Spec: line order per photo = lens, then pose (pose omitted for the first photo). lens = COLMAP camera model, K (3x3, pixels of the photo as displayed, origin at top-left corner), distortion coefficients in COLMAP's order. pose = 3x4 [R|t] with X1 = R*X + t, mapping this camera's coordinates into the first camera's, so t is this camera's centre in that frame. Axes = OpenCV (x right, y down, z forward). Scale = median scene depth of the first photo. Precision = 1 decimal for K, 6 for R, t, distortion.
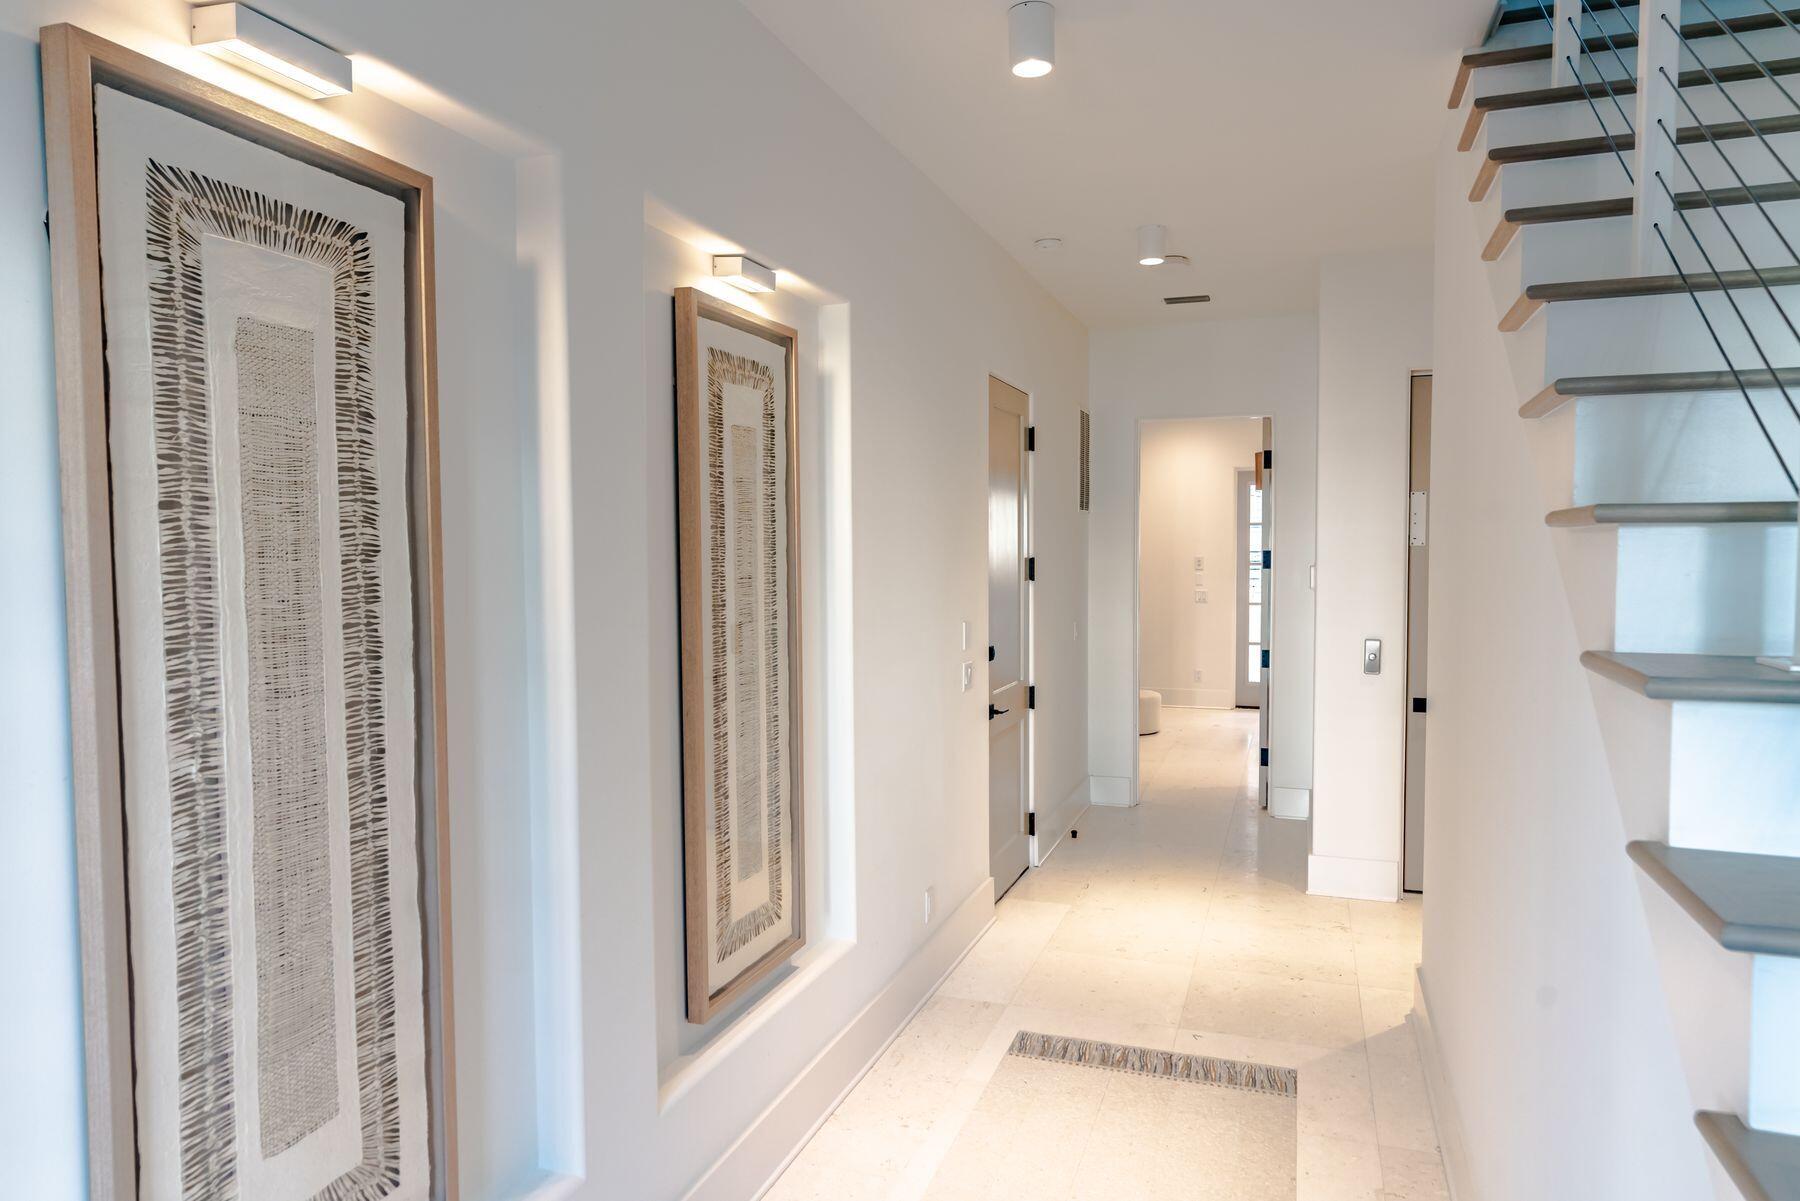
lens RADIAL K [[1121.6, 0, 900.0], [0, 1121.6, 600.5], [0, 0, 1]] dist [0.004078, 0.001541]
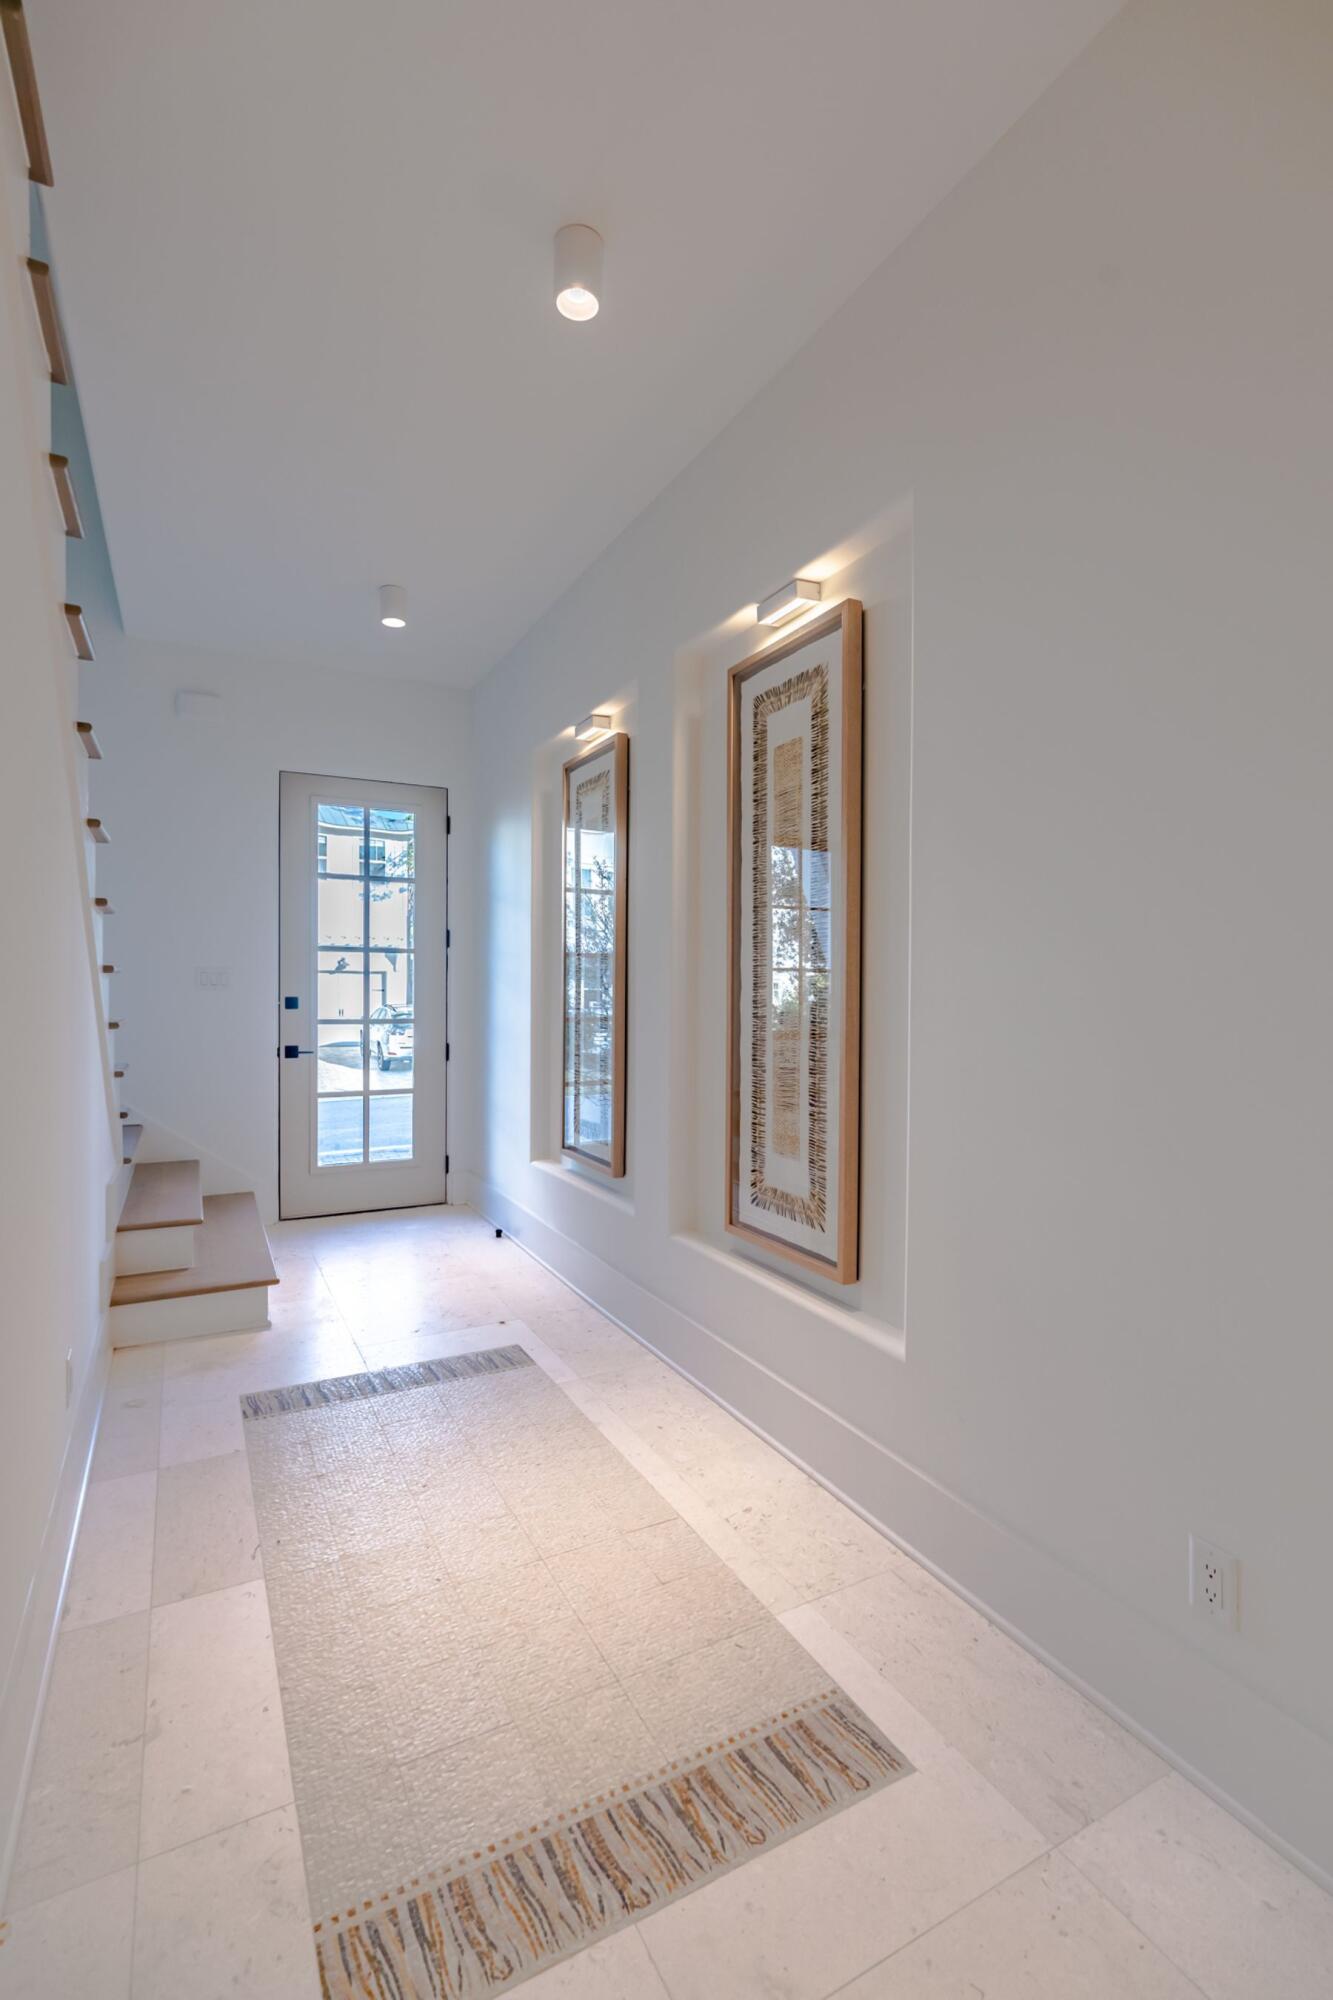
lens RADIAL K [[905.8, 0, 666.5], [0, 905.8, 1000.0], [0, 0, 1]] dist [-0.001107, 0.000064]
pose [[-0.671771, 0.010236, -0.740689, 0.576501], [-0.038666, 0.998057, 0.048861, 0.055774], [0.739749, 0.061463, -0.670069, 1.461551]]
